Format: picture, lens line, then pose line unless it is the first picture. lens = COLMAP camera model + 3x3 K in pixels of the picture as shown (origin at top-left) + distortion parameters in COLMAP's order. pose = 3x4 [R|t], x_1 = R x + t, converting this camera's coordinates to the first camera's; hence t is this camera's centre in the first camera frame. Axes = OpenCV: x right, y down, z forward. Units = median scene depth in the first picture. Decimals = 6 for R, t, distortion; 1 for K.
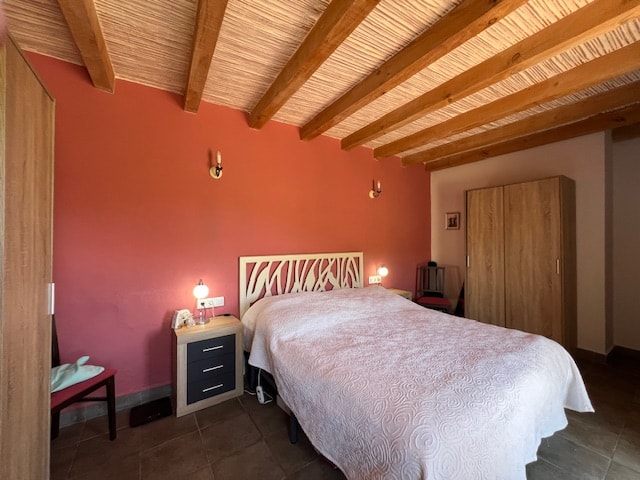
lens RADIAL K [[255.2, 0, 320.8], [0, 255.2, 238.5], [0, 0, 1]] dist [0.000024, 0.000113]
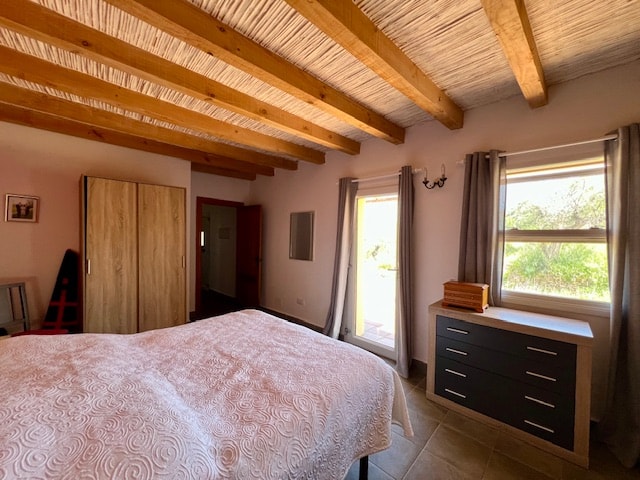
lens RADIAL K [[255.2, 0, 320.8], [0, 255.2, 238.5], [0, 0, 1]] dist [0.000024, 0.000113]
pose [[-0.192034, -0.010714, 0.981330, -0.366788], [-0.023094, 0.999713, 0.006395, -0.021768], [-0.981117, -0.021435, -0.192226, 0.526757]]
